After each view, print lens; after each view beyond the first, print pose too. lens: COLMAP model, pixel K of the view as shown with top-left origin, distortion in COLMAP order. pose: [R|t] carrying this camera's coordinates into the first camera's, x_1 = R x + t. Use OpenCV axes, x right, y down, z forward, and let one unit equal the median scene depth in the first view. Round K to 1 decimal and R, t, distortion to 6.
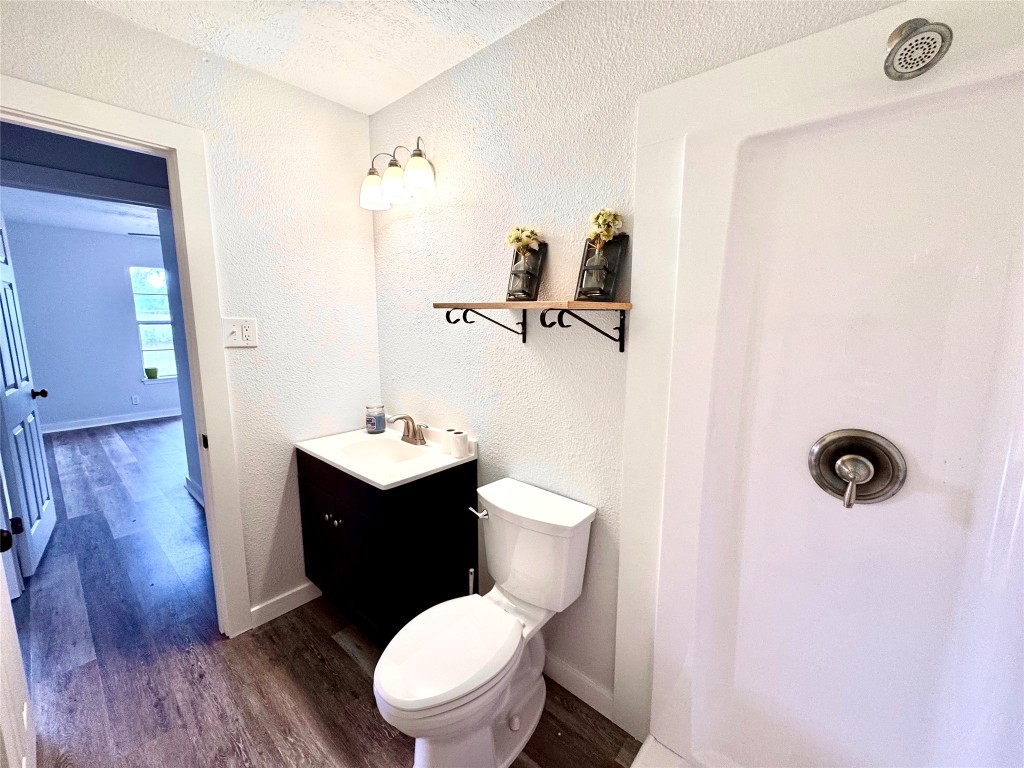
lens RADIAL K [[409.1, 0, 512.0], [0, 409.1, 384.0], [0, 0, 1]] dist [-0.003742, 0.000696]
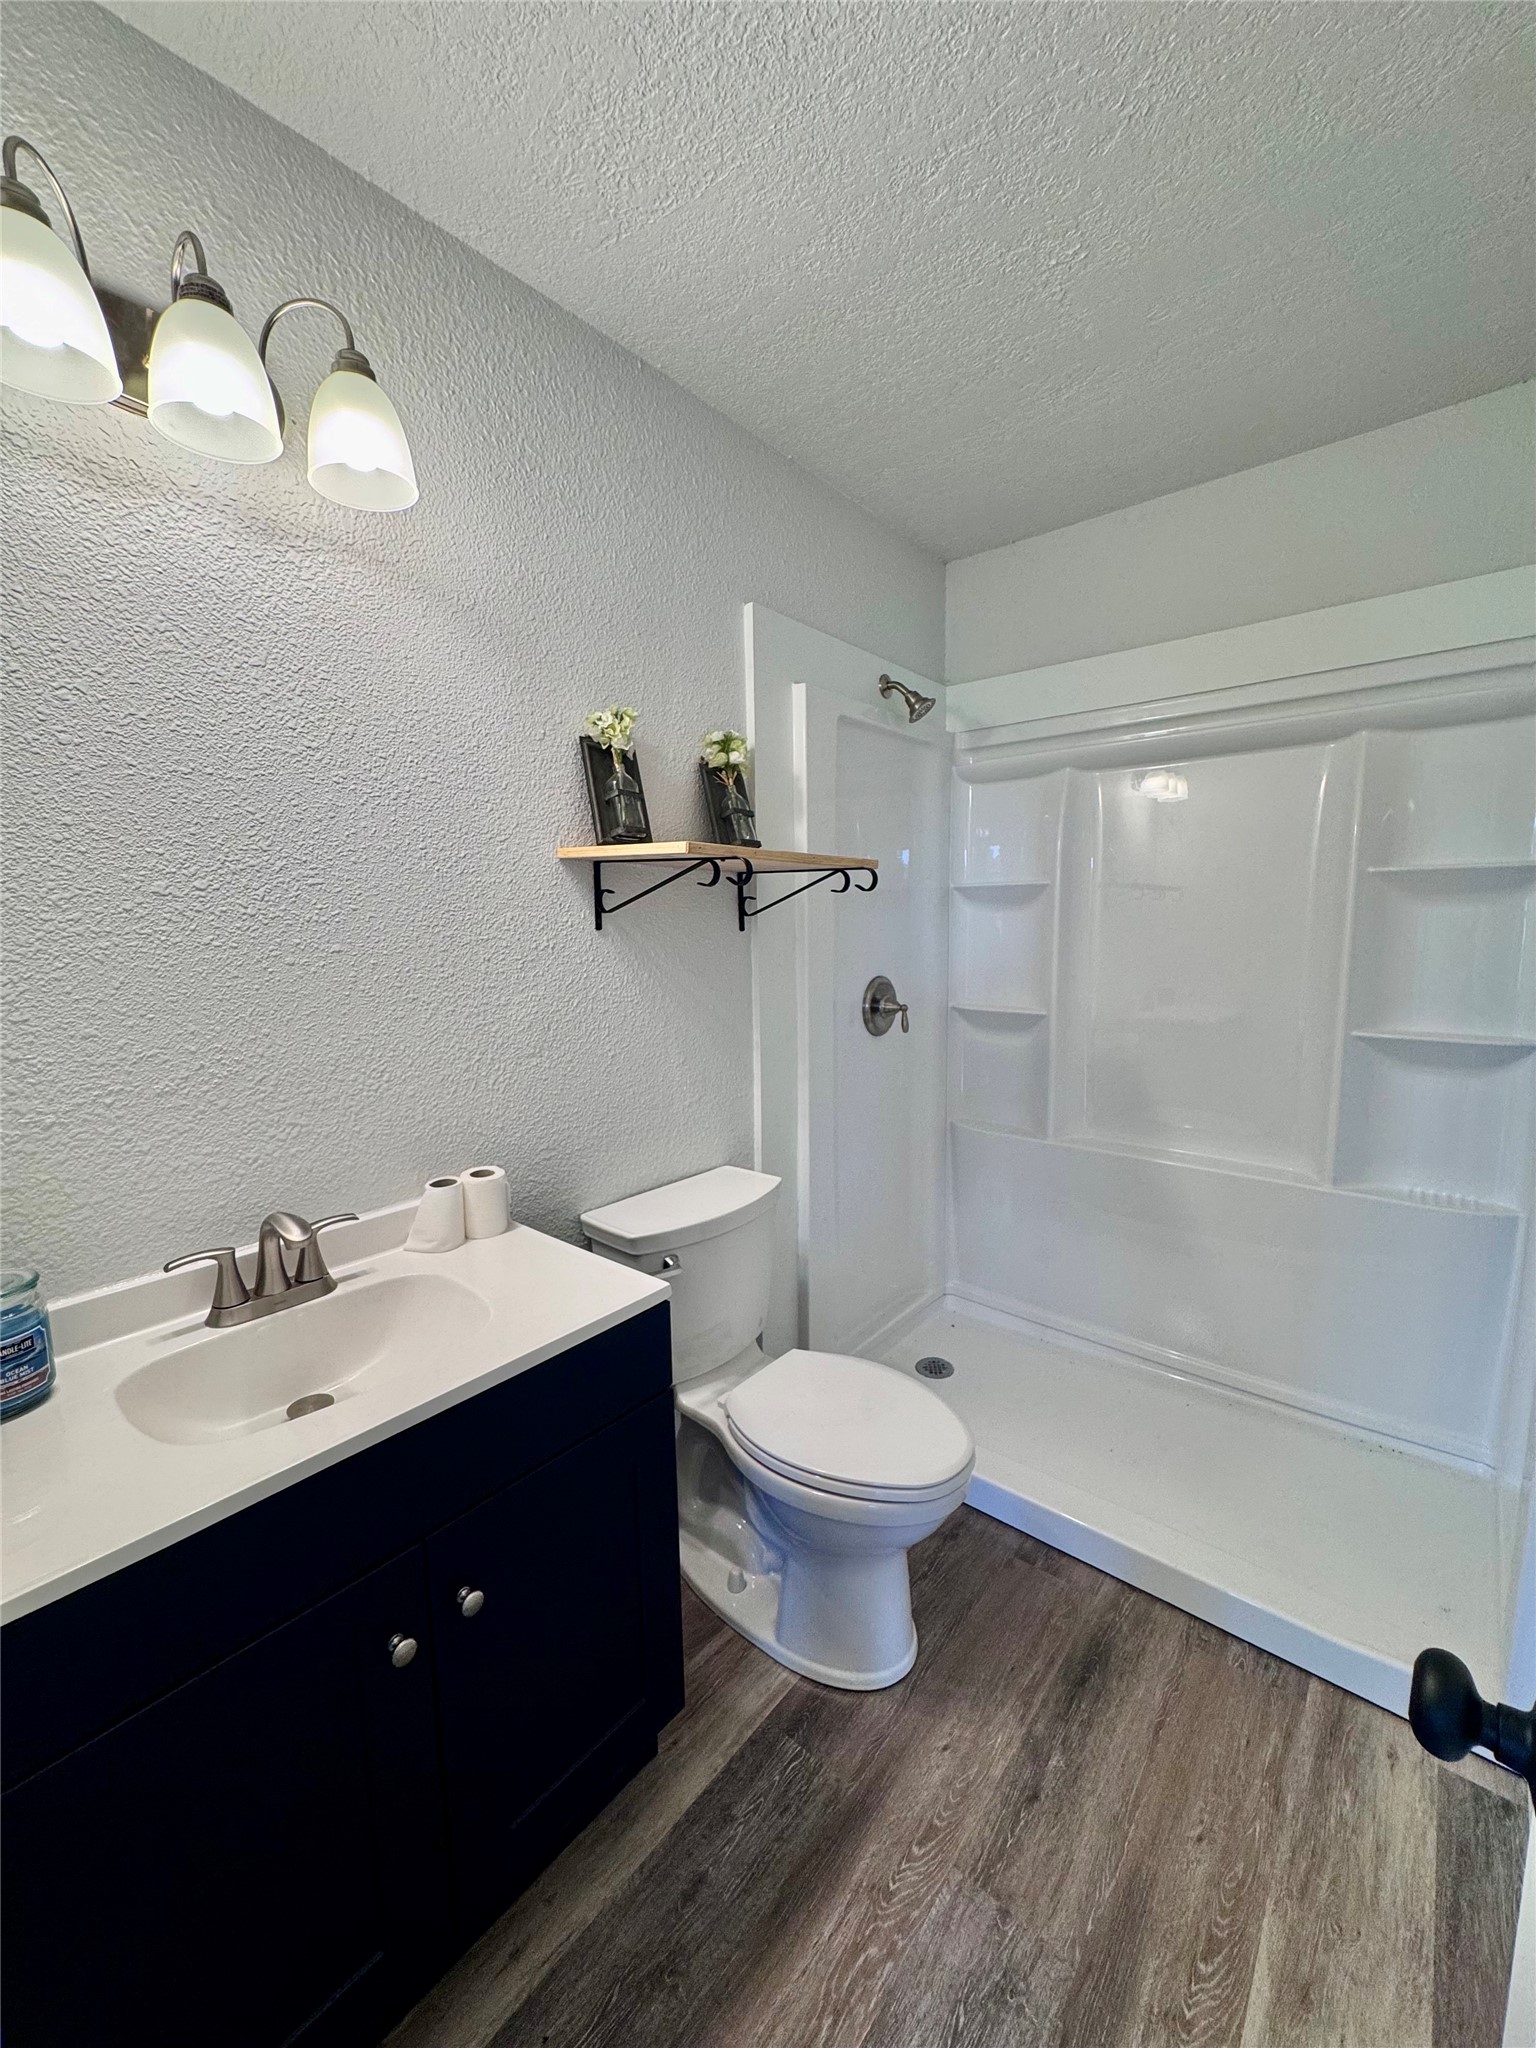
lens RADIAL K [[818.2, 0, 774.8], [0, 818.2, 1028.2], [0, 0, 1]] dist [-0.003742, 0.000696]
pose [[-0.016417, -0.143319, 0.989540, -1.022171], [0.167046, 0.975371, 0.144038, -0.092713], [-0.985812, 0.167664, 0.007928, 0.806133]]
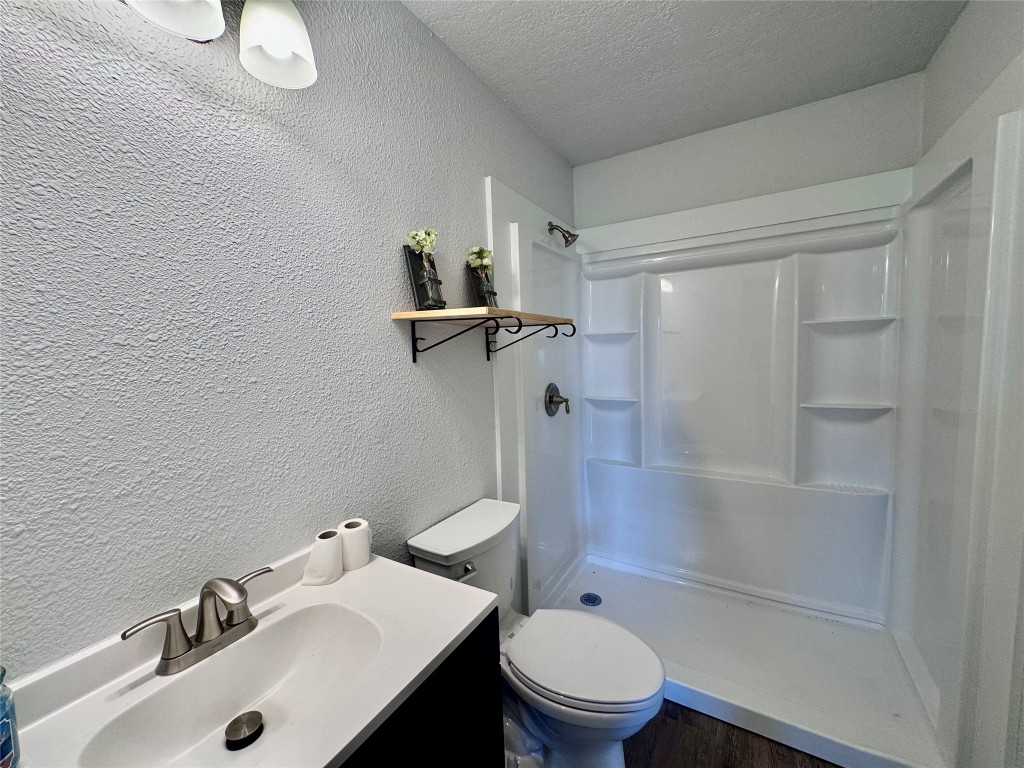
lens RADIAL K [[409.1, 0, 512.0], [0, 409.1, 384.0], [0, 0, 1]] dist [-0.003742, 0.000696]
pose [[-0.176591, -0.083543, 0.980732, -0.843817], [0.183046, 0.976223, 0.116118, -0.120351], [-0.967114, 0.200025, -0.157100, 0.961093]]
